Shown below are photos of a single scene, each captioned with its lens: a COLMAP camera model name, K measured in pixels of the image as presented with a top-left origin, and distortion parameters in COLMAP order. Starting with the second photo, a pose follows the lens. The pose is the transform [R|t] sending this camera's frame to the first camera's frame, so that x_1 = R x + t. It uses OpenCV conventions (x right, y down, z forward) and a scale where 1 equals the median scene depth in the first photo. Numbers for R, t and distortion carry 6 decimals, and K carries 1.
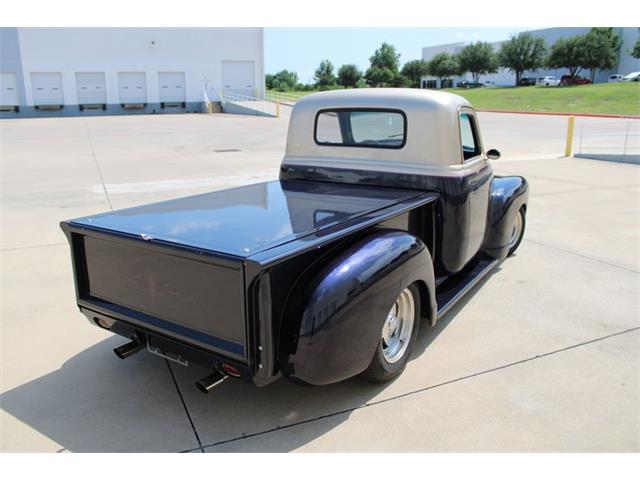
lens RADIAL K [[533.4, 0, 310.7], [0, 533.4, 234.4], [0, 0, 1]] dist [-0.152697, 0.113878]
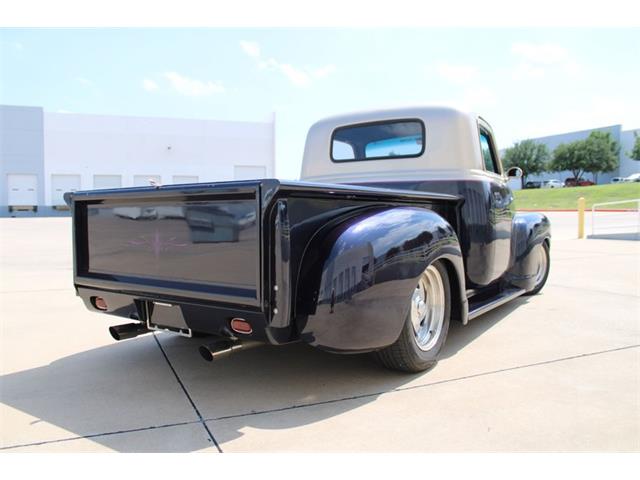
lens RADIAL K [[533.4, 0, 312.8], [0, 533.4, 226.8], [0, 0, 1]] dist [-0.152697, 0.113878]
pose [[0.999878, -0.002019, -0.015493, -0.008221], [-0.001348, 0.976769, -0.214292, 0.123185], [0.015566, 0.214287, 0.976647, 0.050945]]
